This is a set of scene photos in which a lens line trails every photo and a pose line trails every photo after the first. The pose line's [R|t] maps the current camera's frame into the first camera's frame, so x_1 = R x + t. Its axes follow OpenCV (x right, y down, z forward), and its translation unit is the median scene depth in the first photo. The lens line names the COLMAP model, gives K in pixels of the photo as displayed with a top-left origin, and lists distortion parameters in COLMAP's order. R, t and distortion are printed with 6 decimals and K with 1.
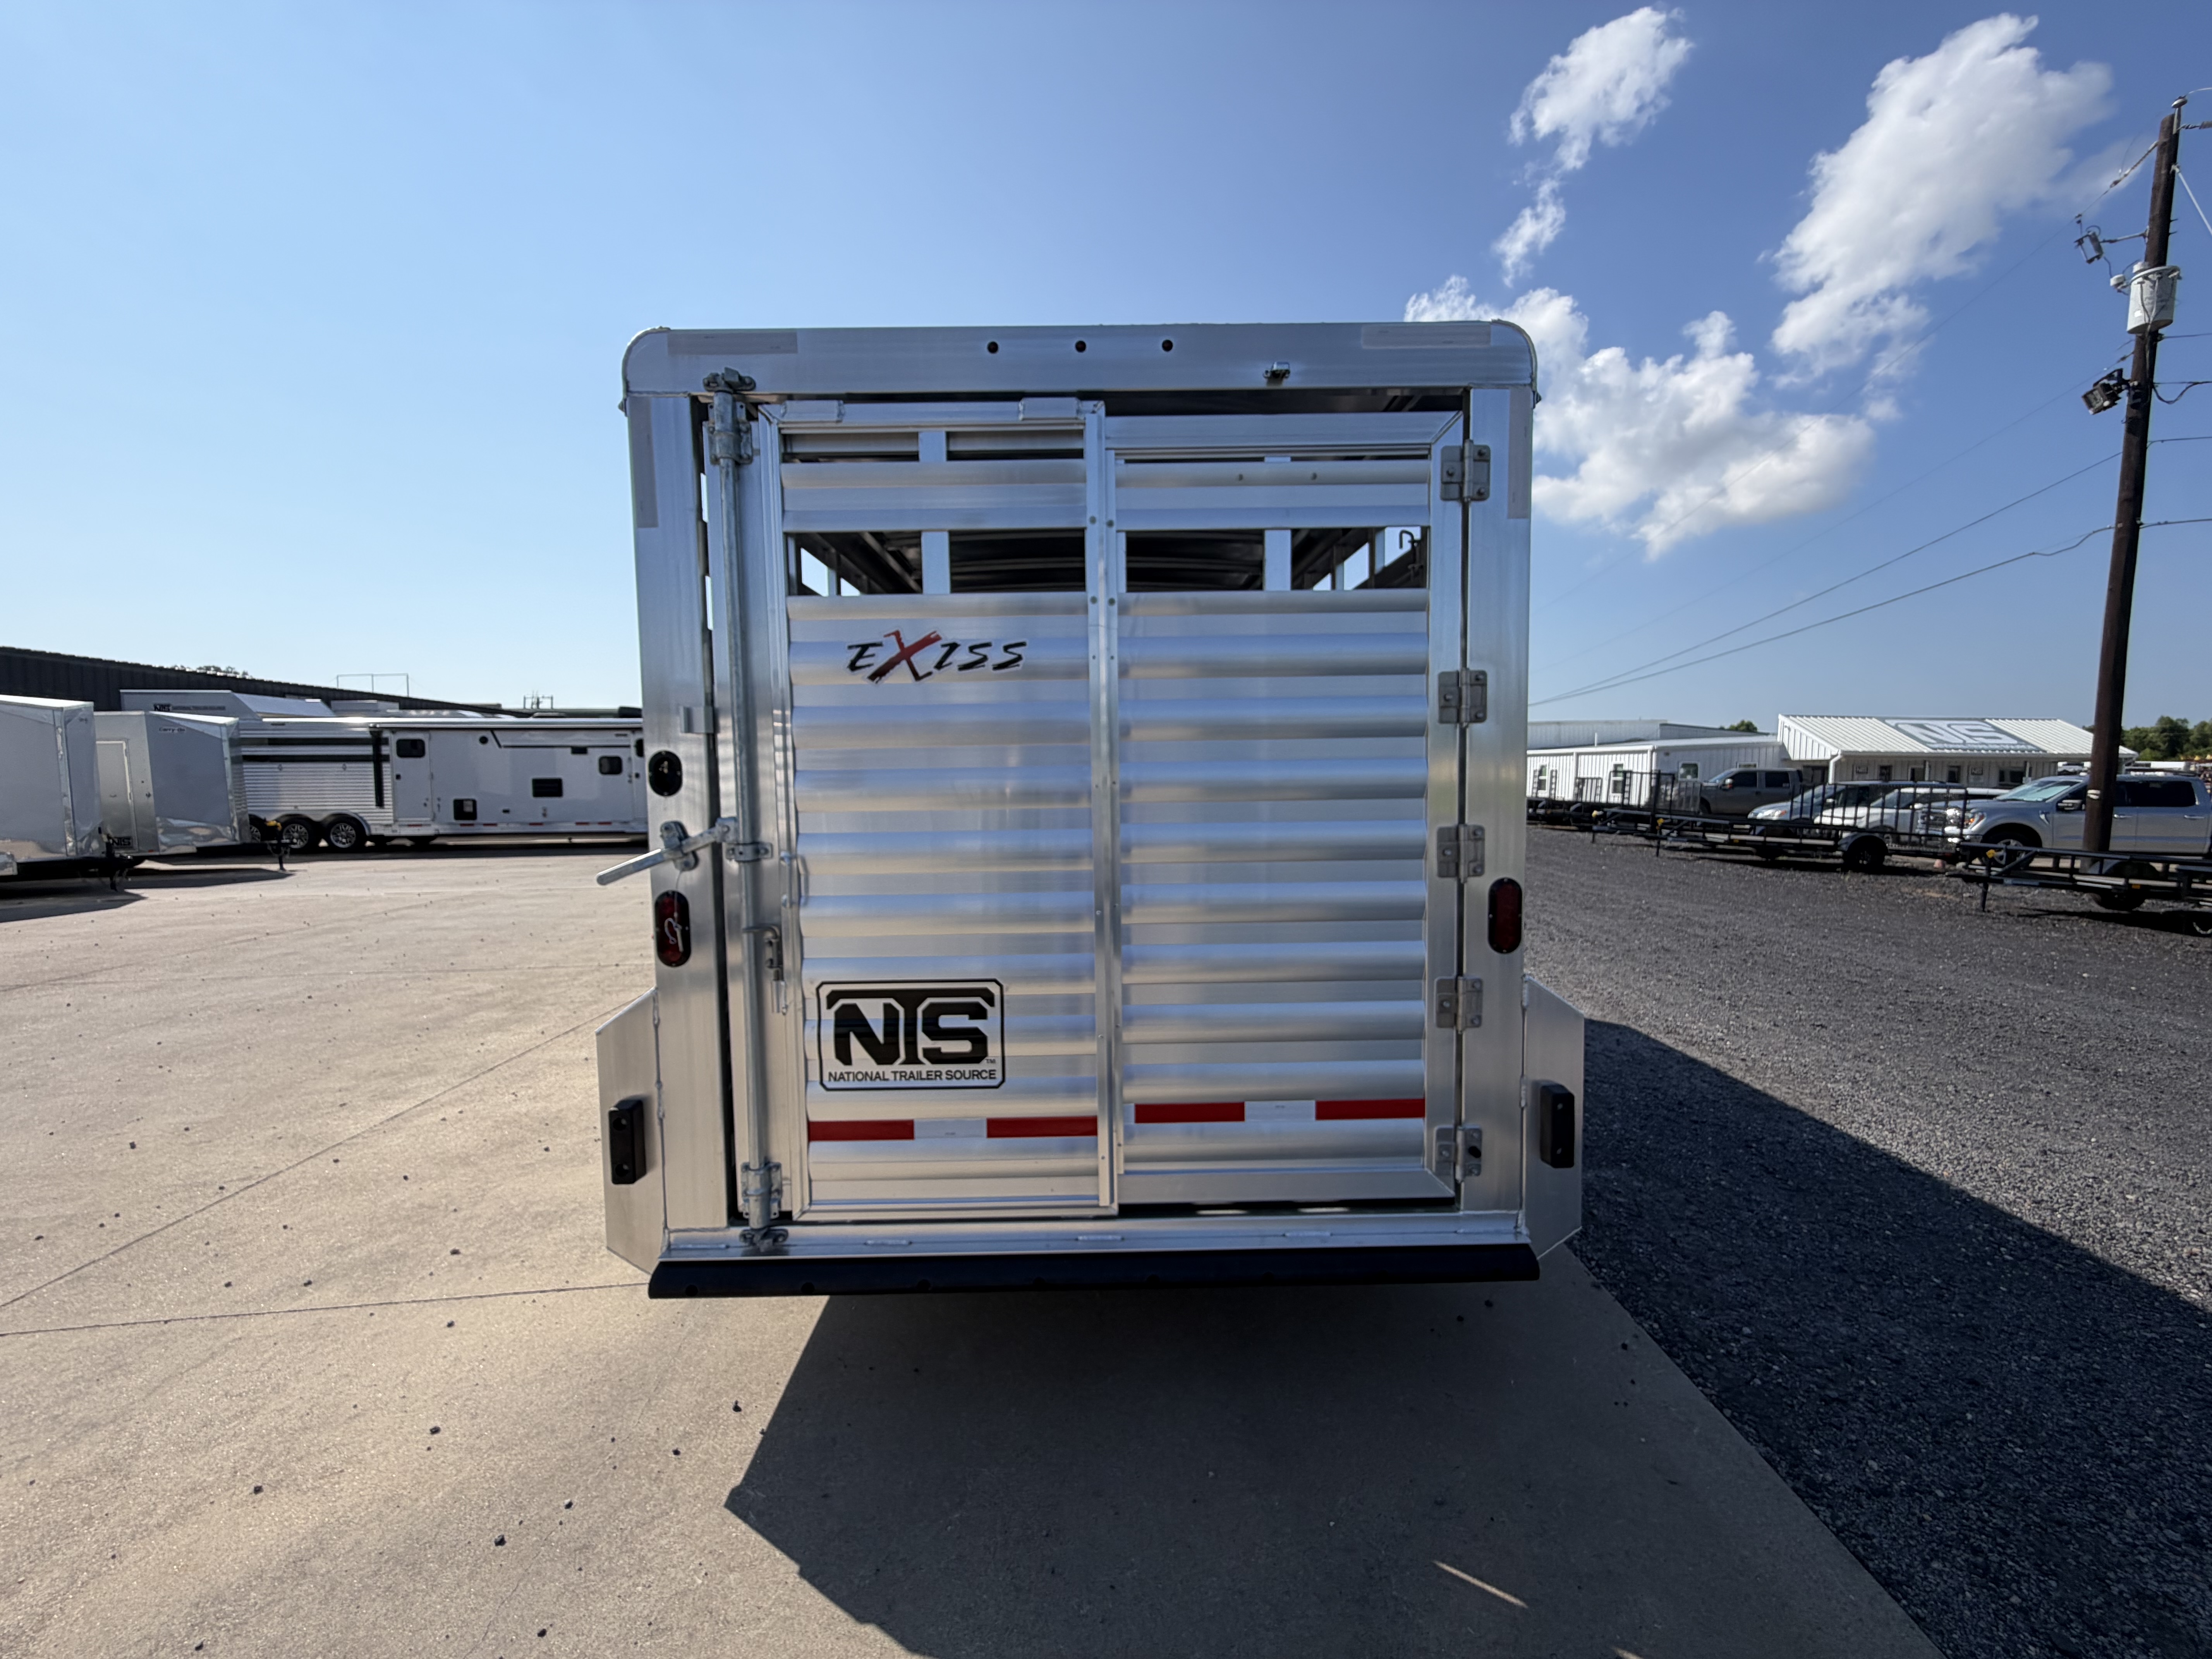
lens RADIAL K [[882.9, 0, 1101.8], [0, 882.9, 819.1], [0, 0, 1]] dist [0.001007, 0.000006]
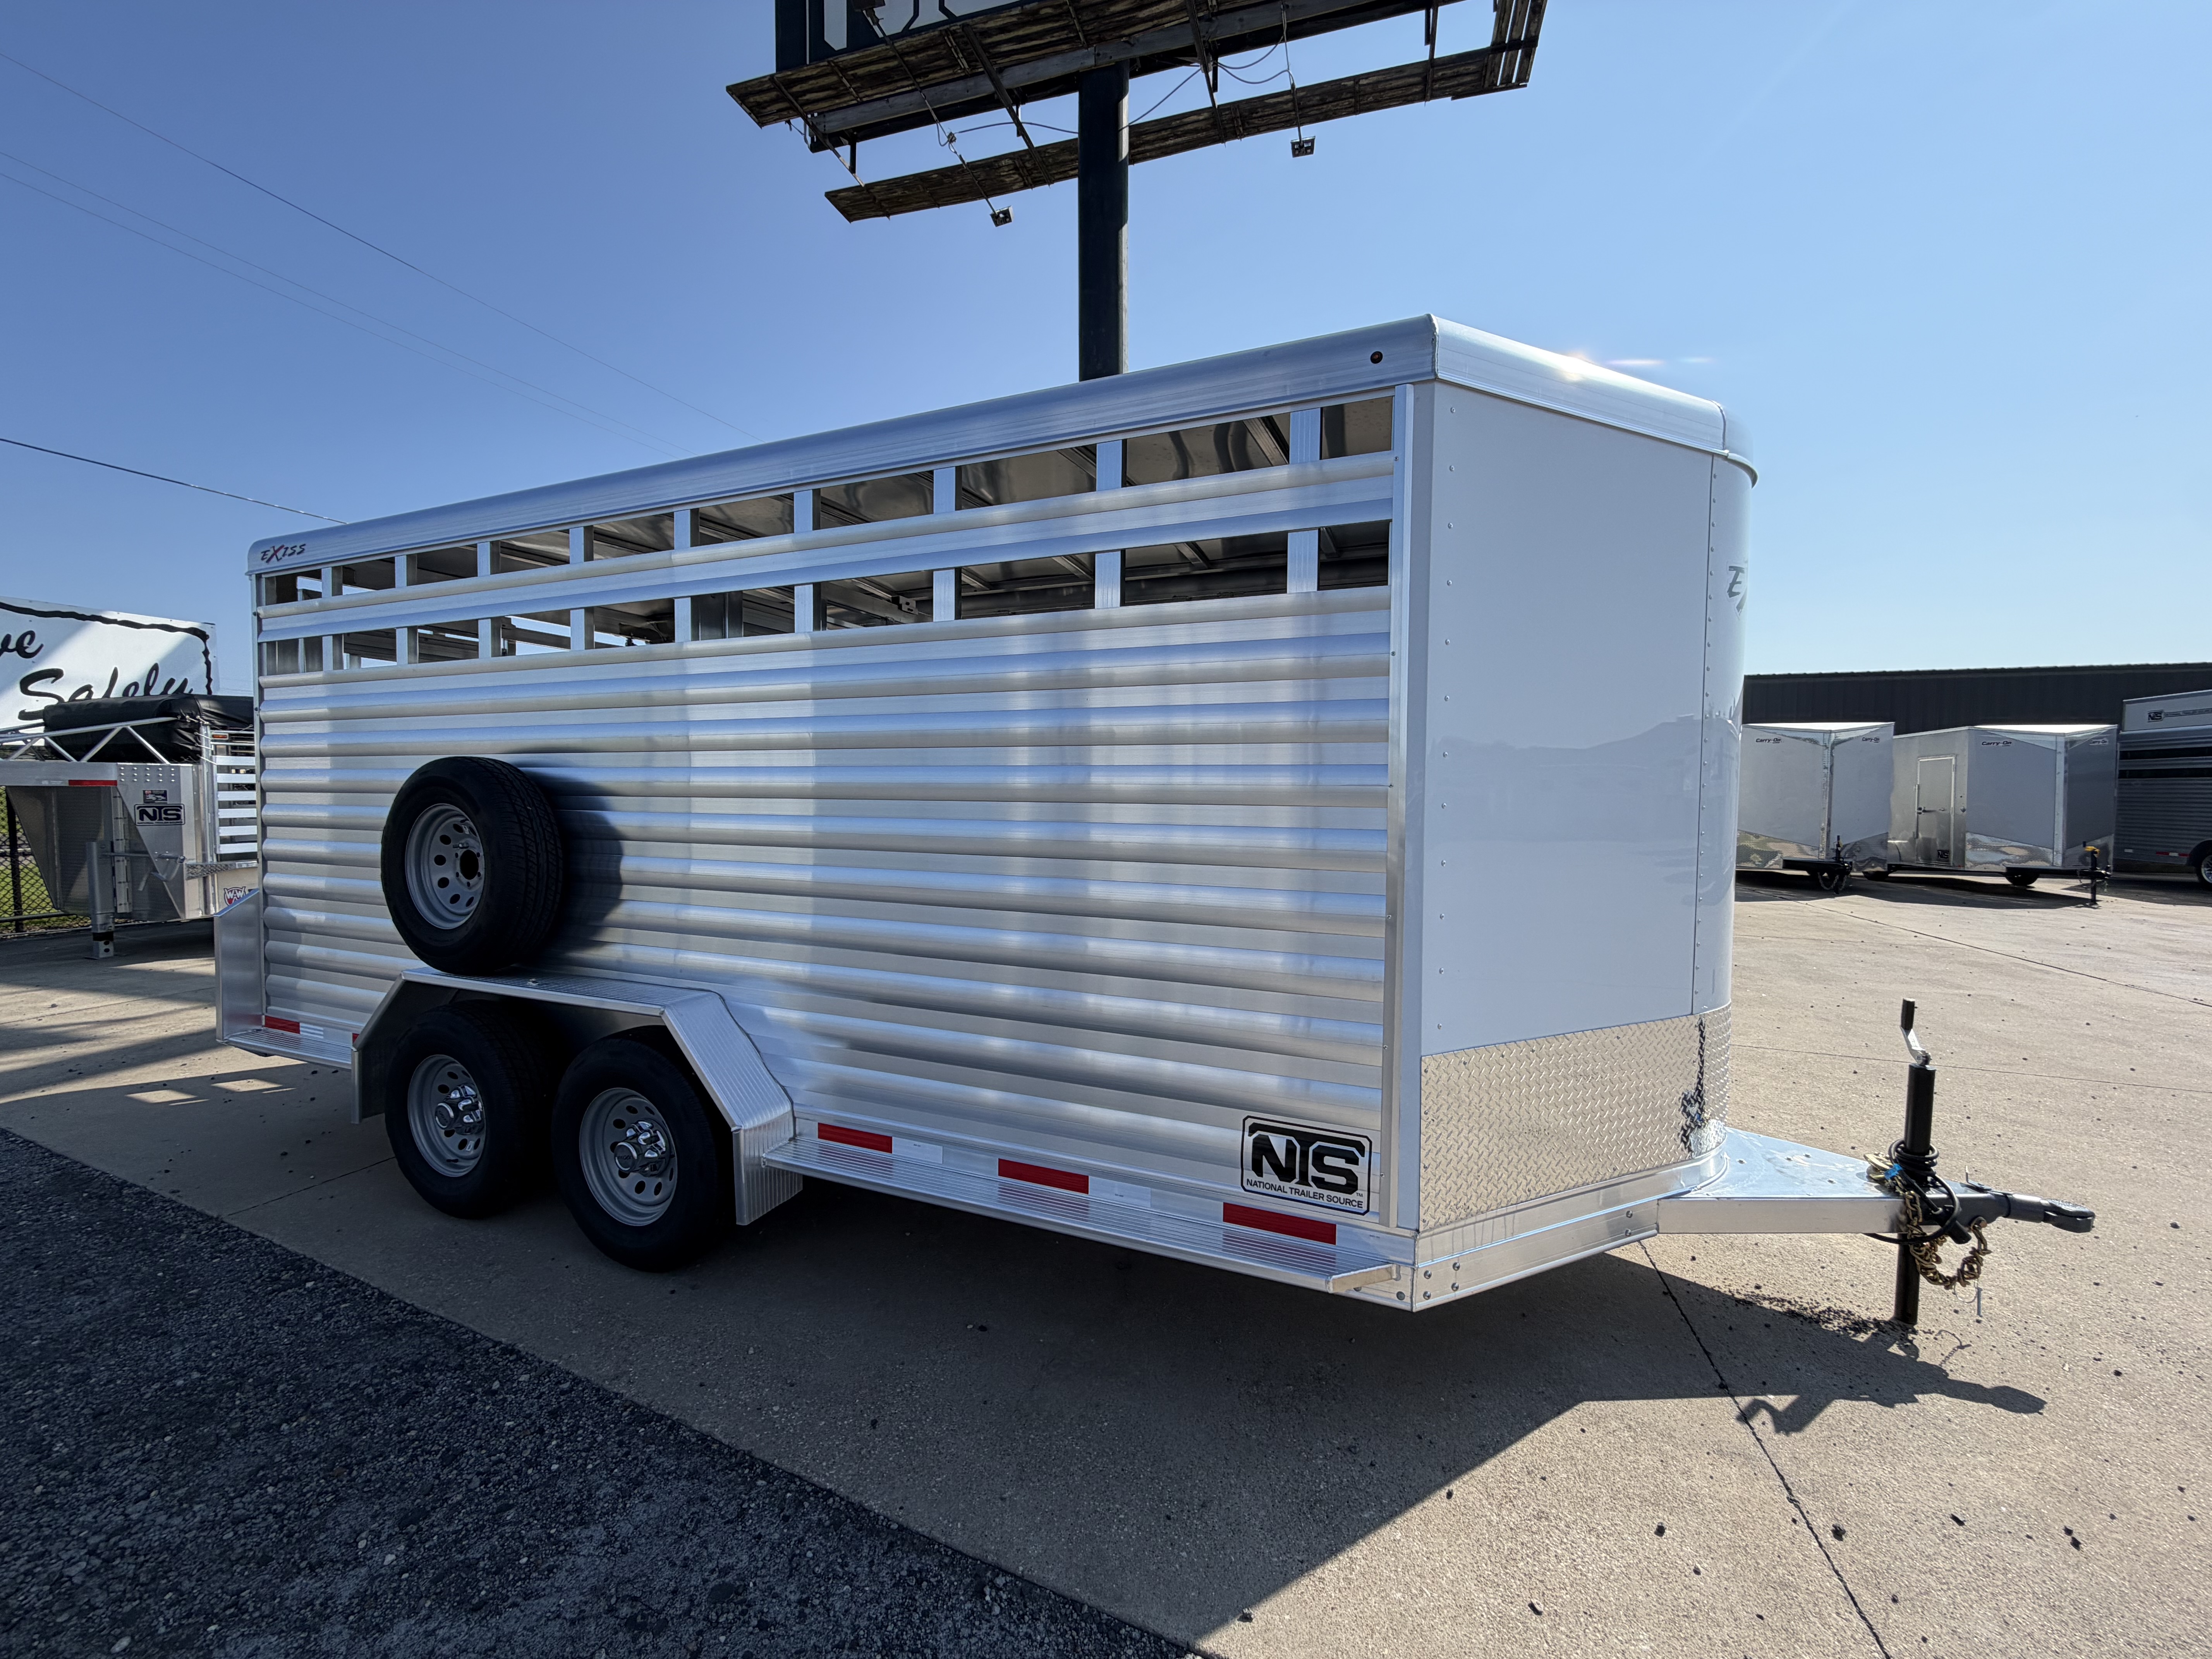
lens RADIAL K [[882.9, 0, 1107.8], [0, 882.9, 832.4], [0, 0, 1]] dist [0.001007, 0.000006]
pose [[-0.405746, 0.049348, -0.912653, 0.227770], [-0.054596, 0.995450, 0.078097, -0.027603], [0.912354, 0.081514, -0.401206, 0.527950]]
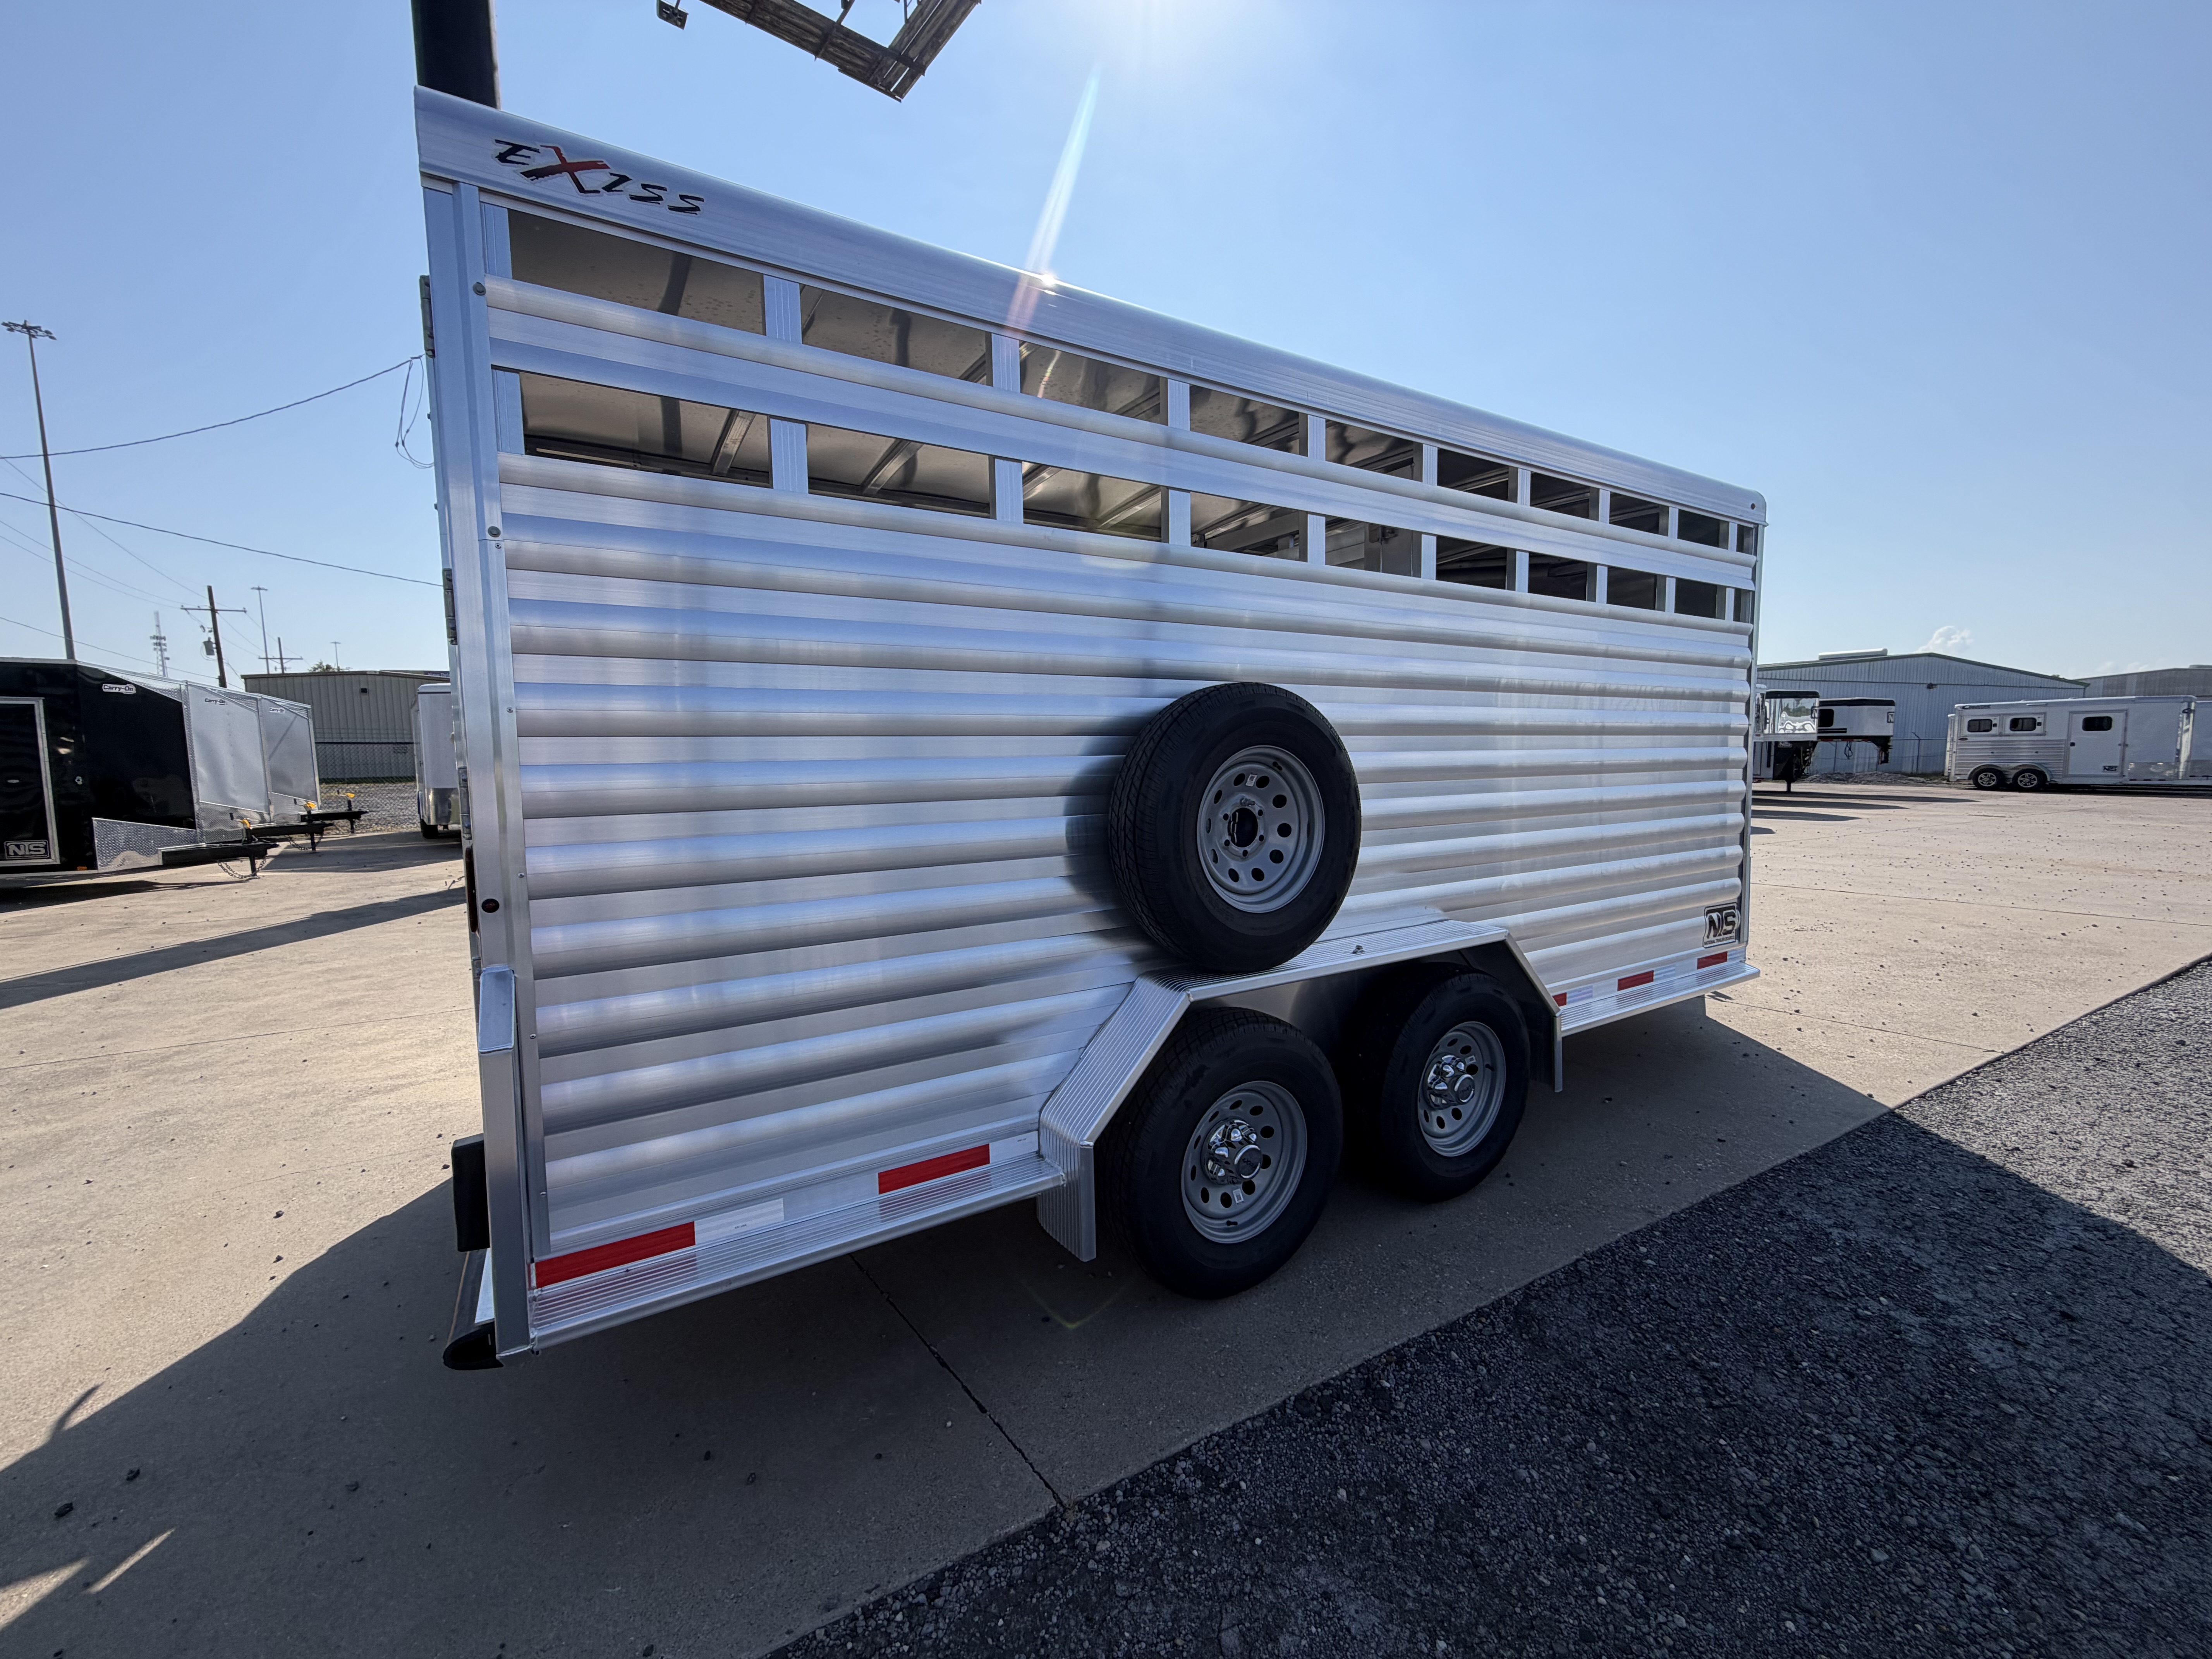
lens RADIAL K [[882.9, 0, 1107.8], [0, 882.9, 833.0], [0, 0, 1]] dist [0.001007, 0.000006]
pose [[0.510577, 0.079769, -0.856124, 0.220267], [-0.039072, 0.996811, 0.069576, -0.002160], [0.858944, -0.002074, 0.512066, 0.174022]]
